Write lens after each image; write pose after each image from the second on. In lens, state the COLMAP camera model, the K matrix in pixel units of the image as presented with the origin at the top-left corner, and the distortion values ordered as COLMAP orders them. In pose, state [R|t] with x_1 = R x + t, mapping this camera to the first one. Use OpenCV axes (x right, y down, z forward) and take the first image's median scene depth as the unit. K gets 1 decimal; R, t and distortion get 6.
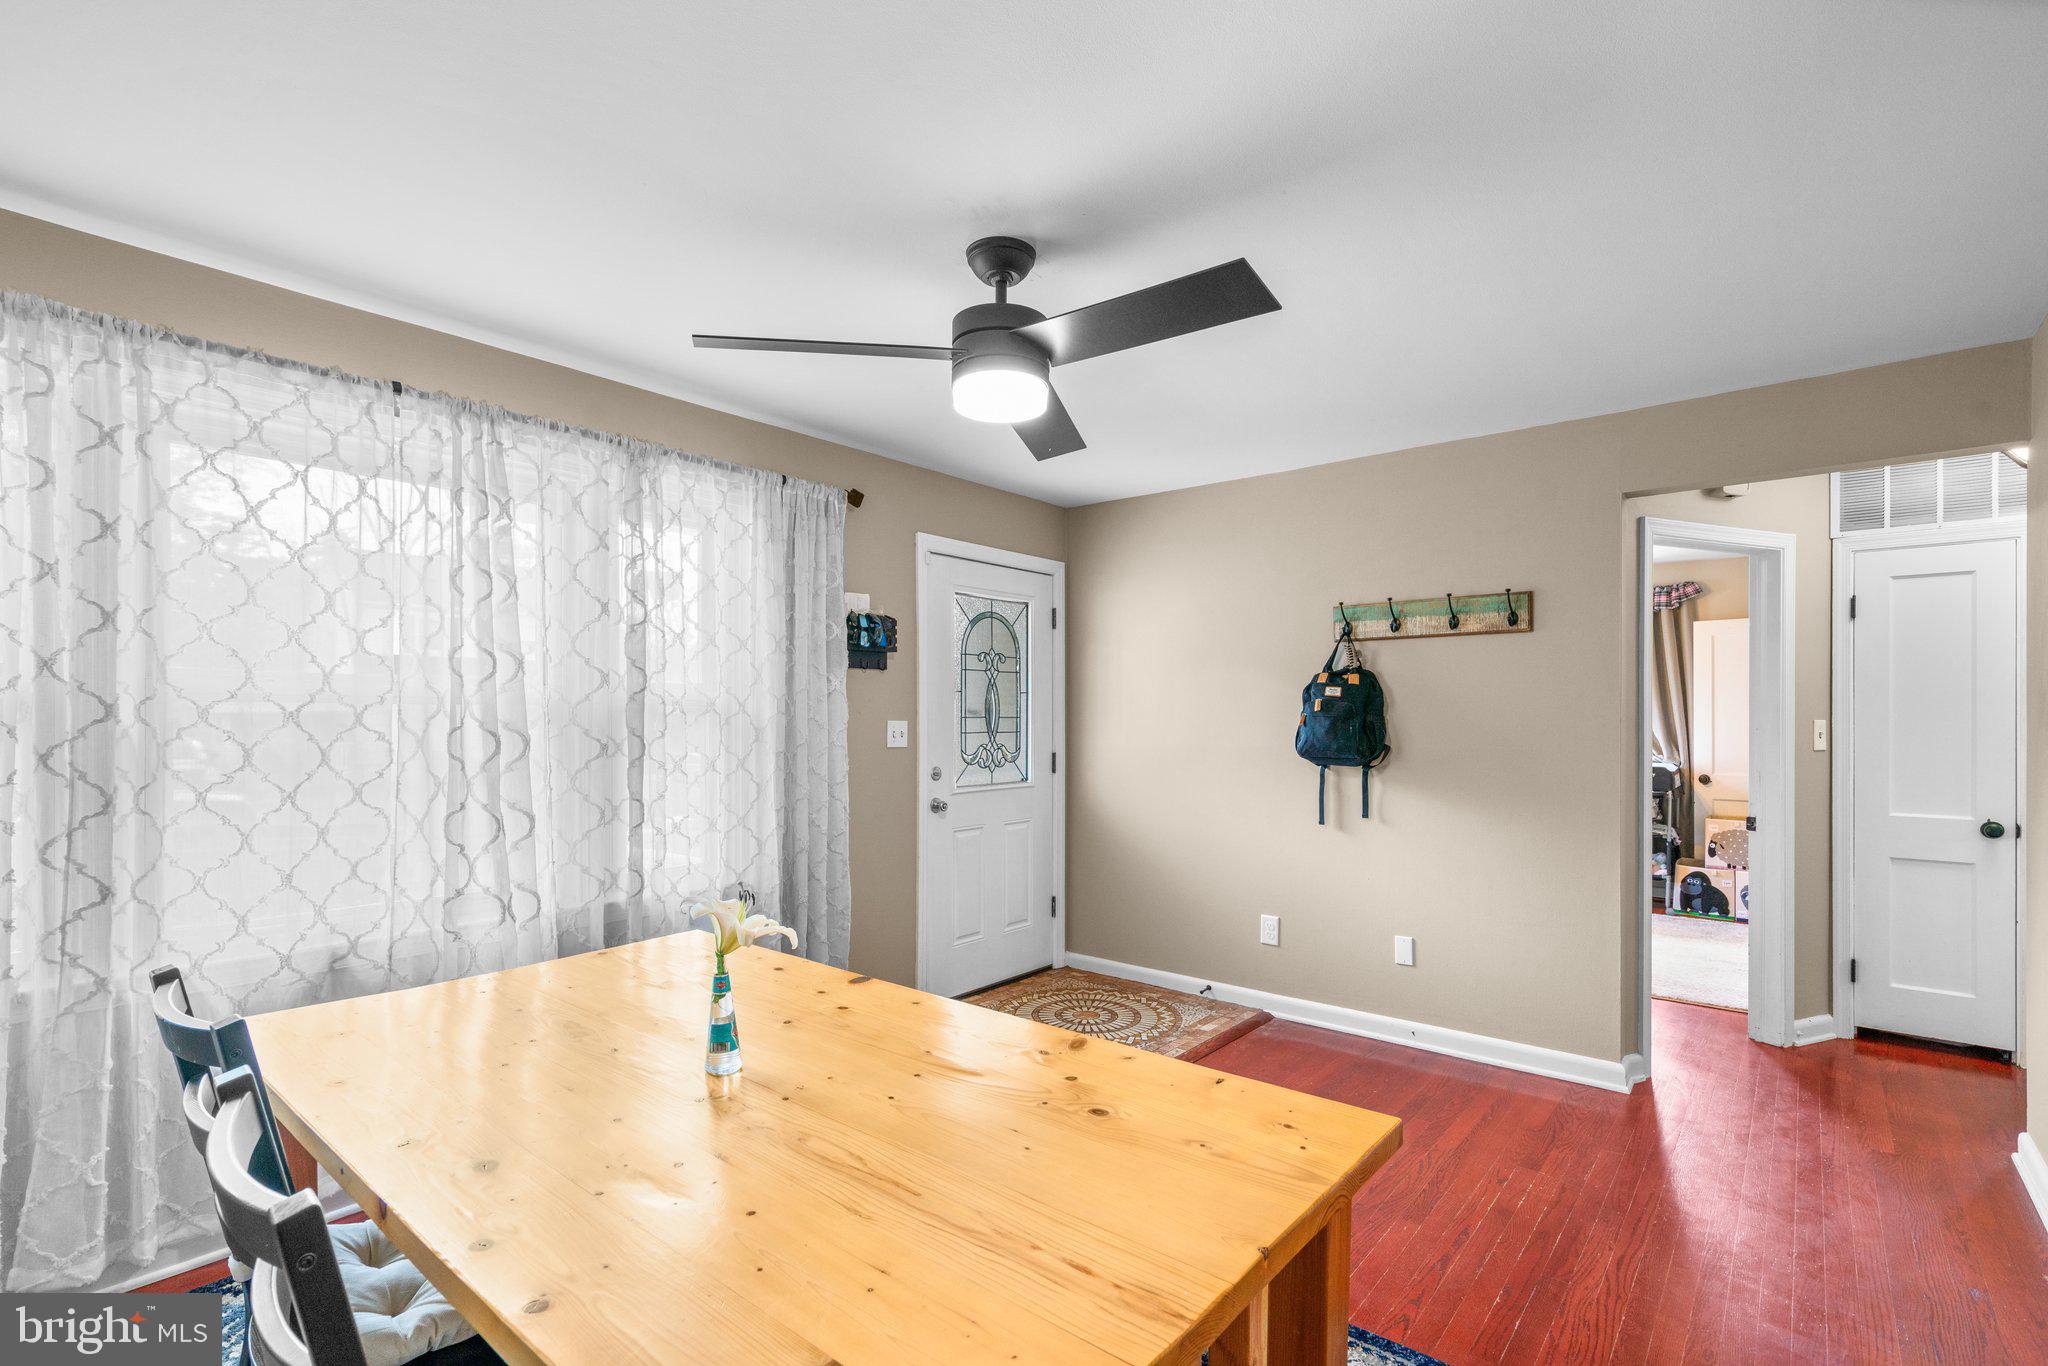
lens RADIAL K [[942.4, 0, 1028.1], [0, 942.4, 715.7], [0, 0, 1]] dist [-0.001811, -0.000141]
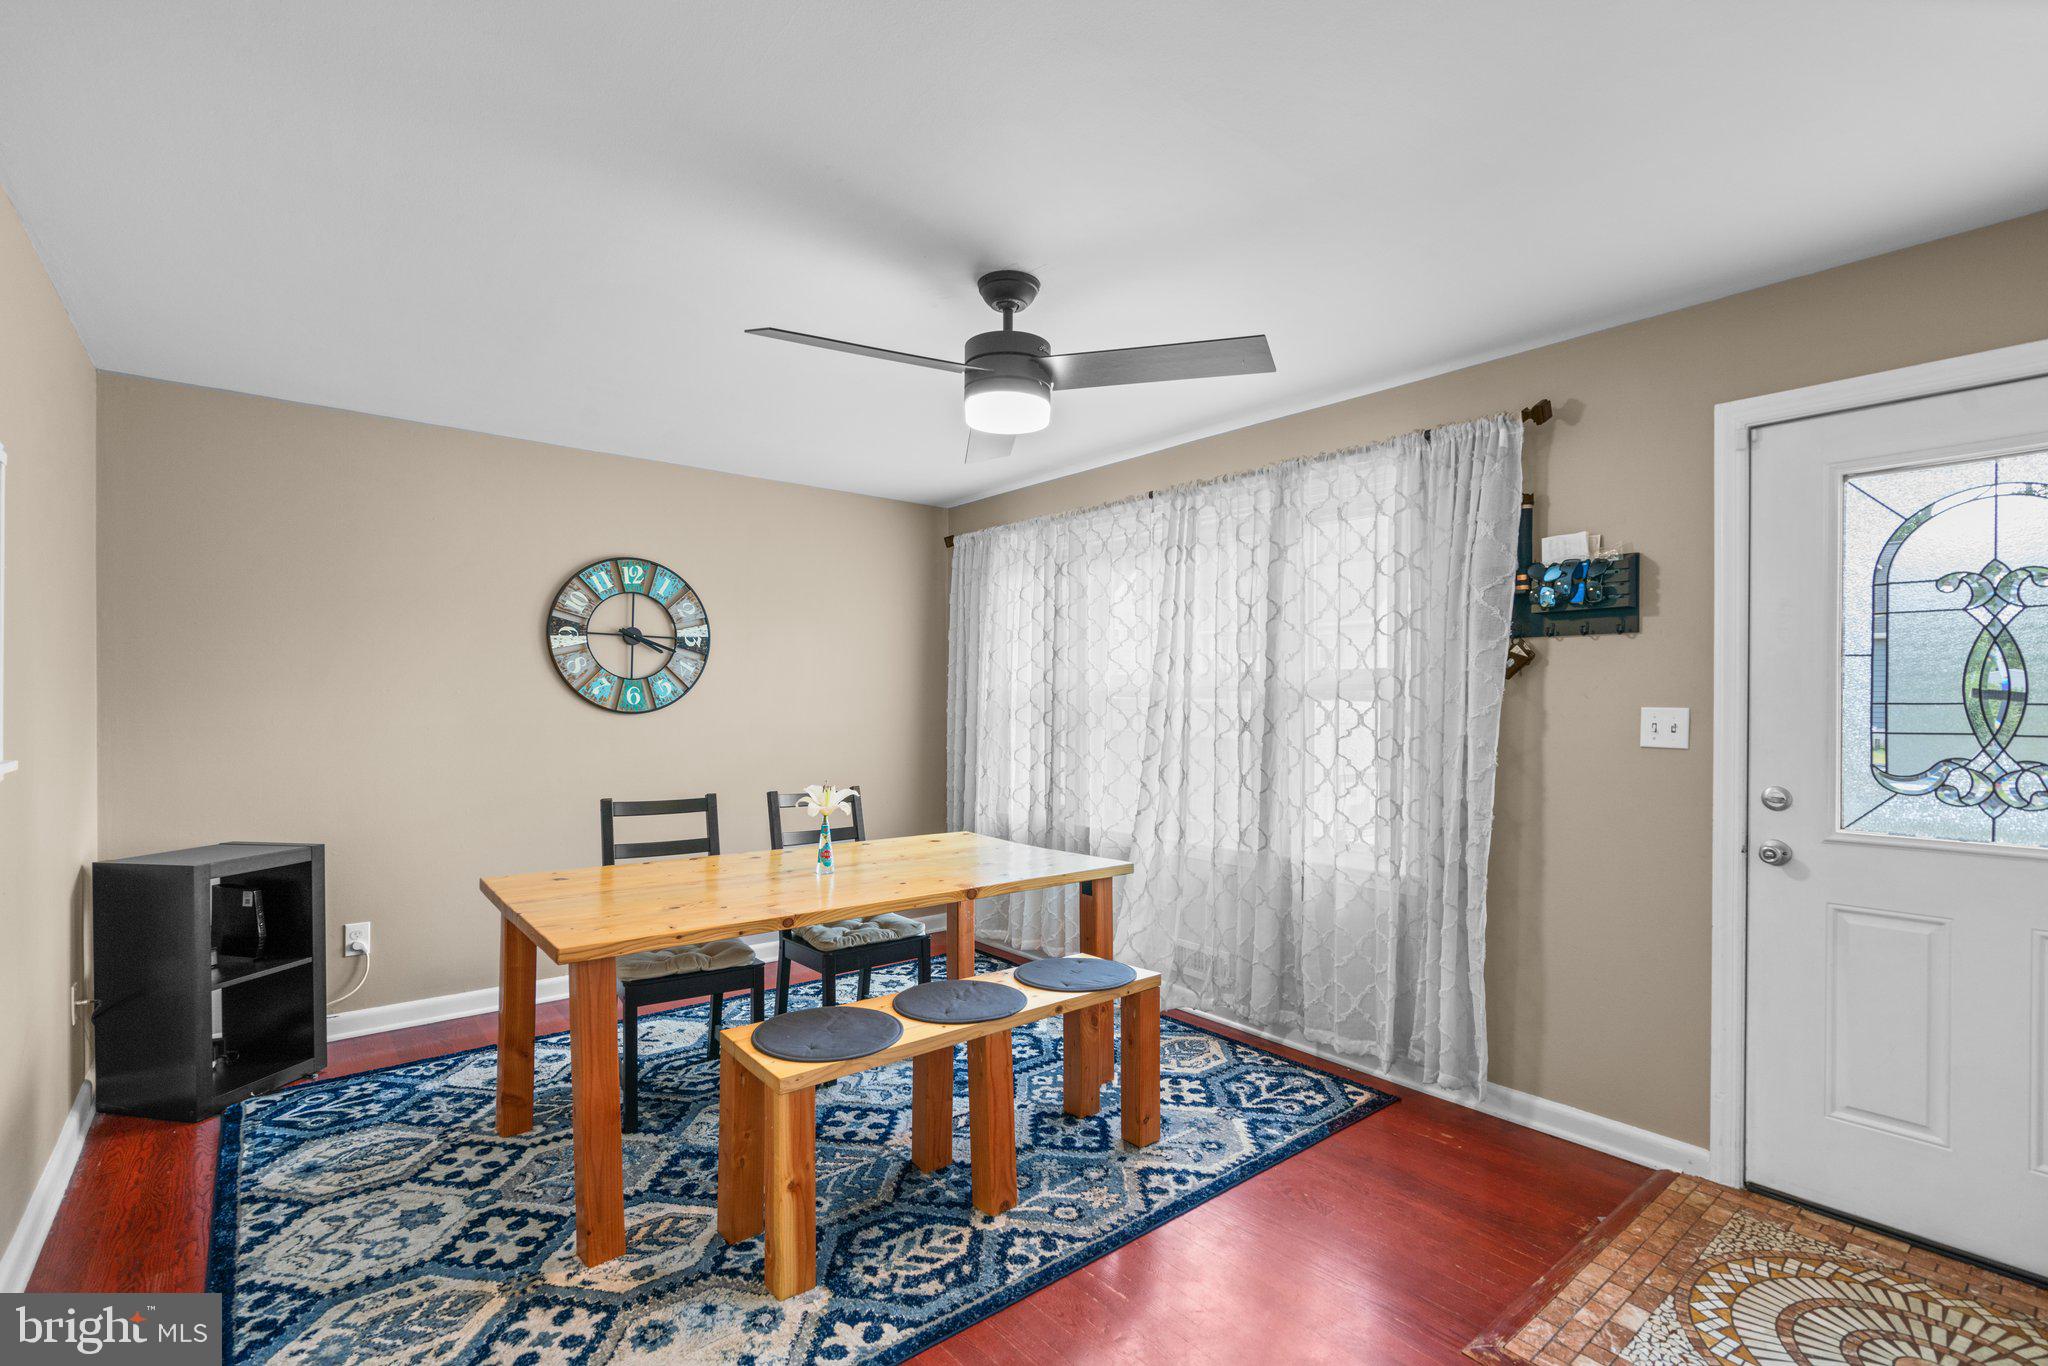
lens RADIAL K [[930.9, 0, 1020.3], [0, 930.9, 694.7], [0, 0, 1]] dist [-0.000674, 0.000271]
pose [[-0.182093, -0.008239, -0.983247, 0.628341], [-0.005580, 0.999957, -0.007346, 0.004031], [0.983266, 0.004149, -0.182131, 0.722251]]
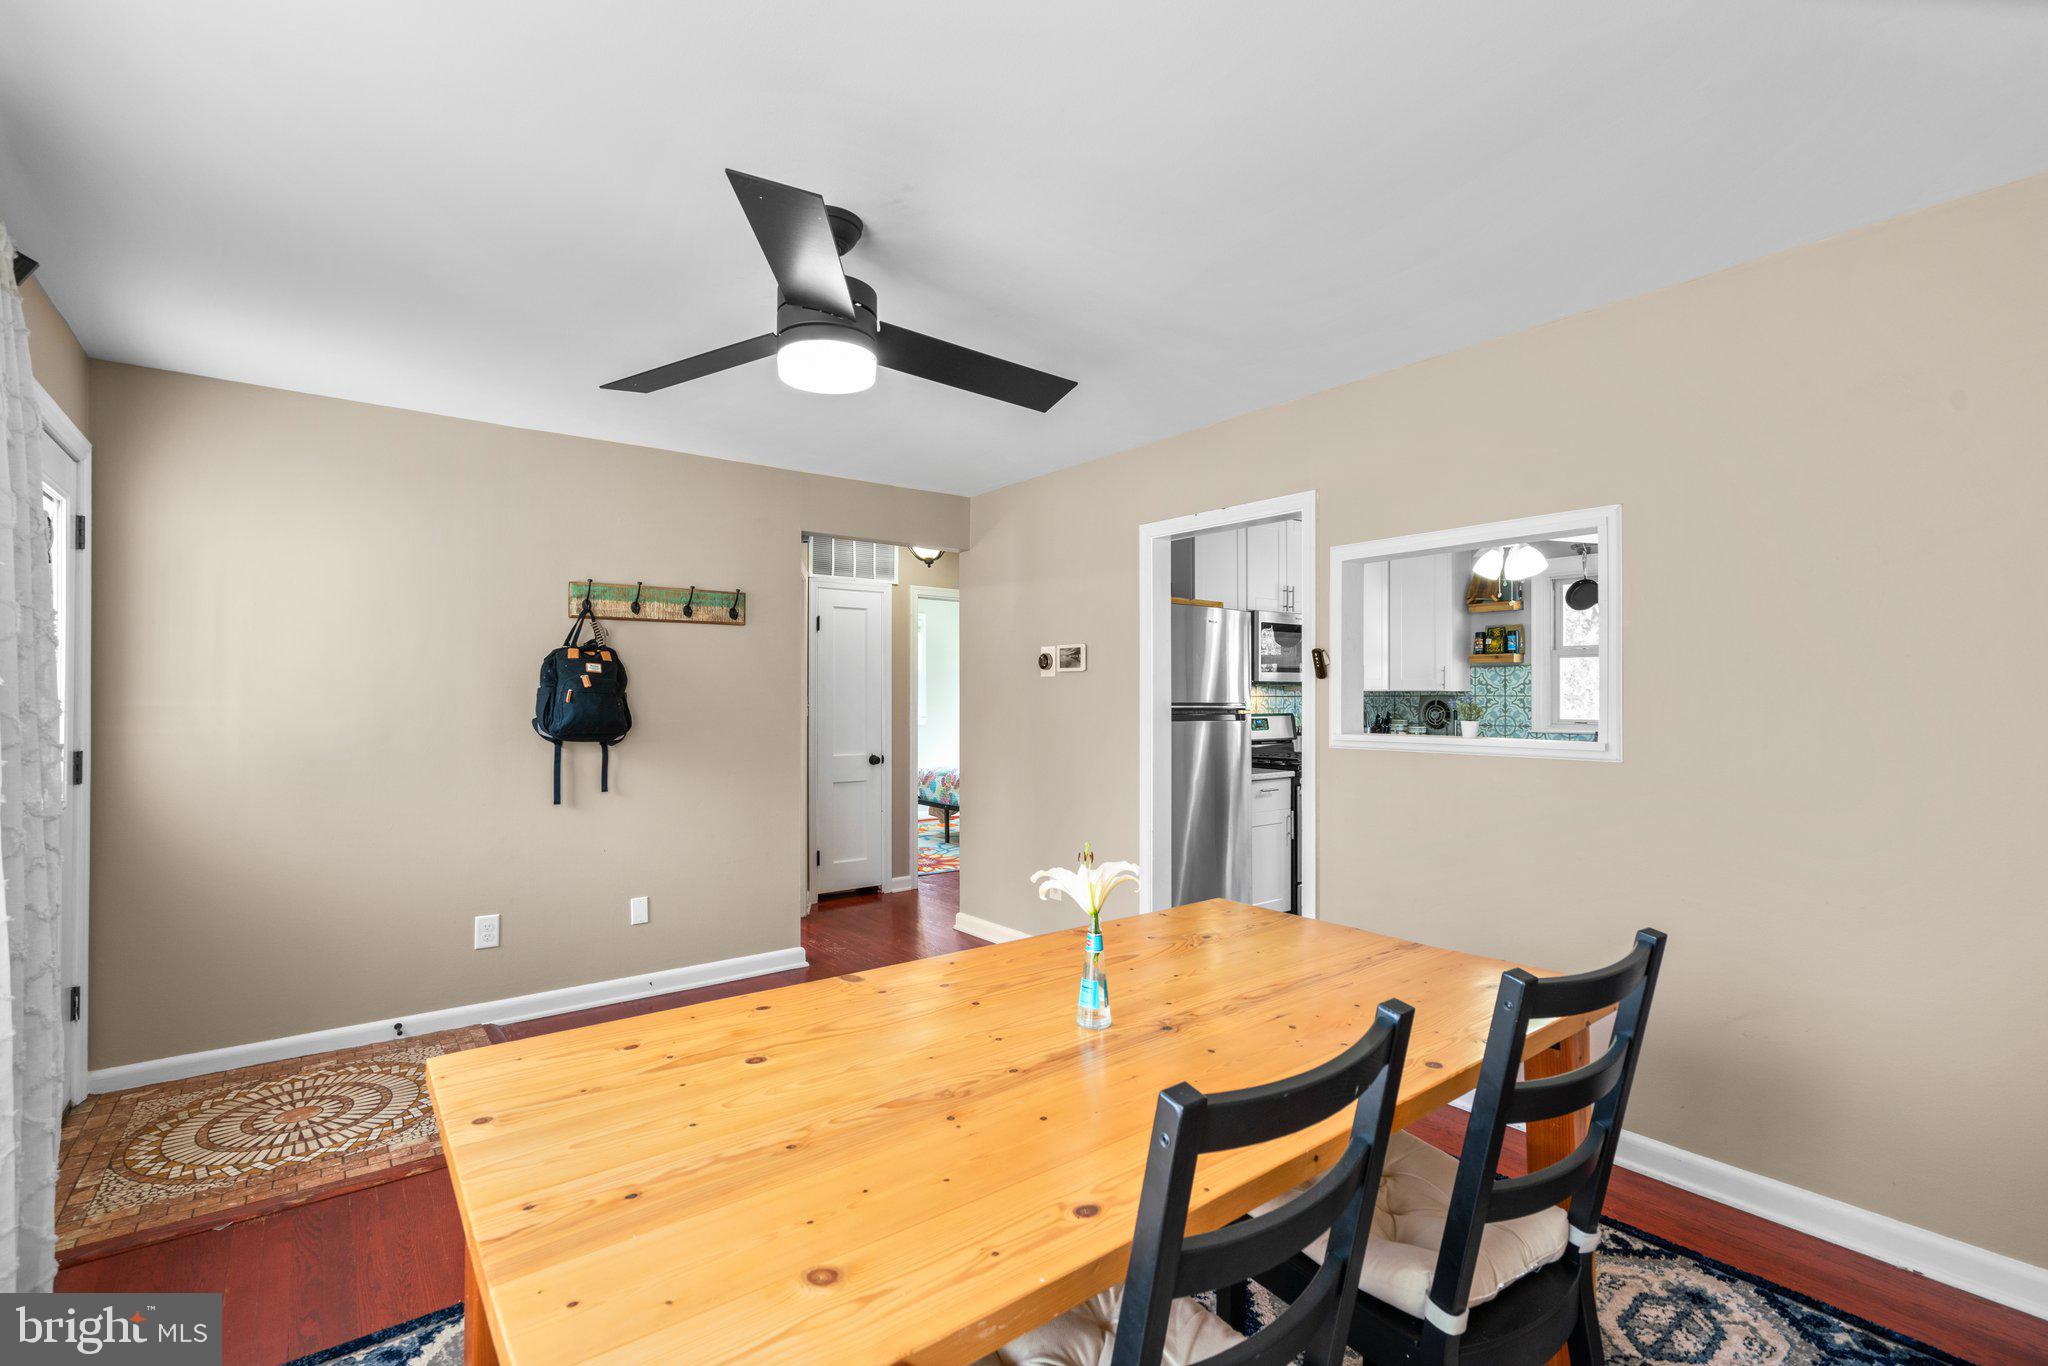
lens RADIAL K [[930.9, 0, 1020.3], [0, 930.9, 694.7], [0, 0, 1]] dist [-0.000674, 0.000271]
pose [[0.215263, 0.001013, 0.976556, -0.554756], [0.000729, 0.999999, -0.001198, 0.004143], [-0.976556, 0.000969, 0.215262, 0.351420]]
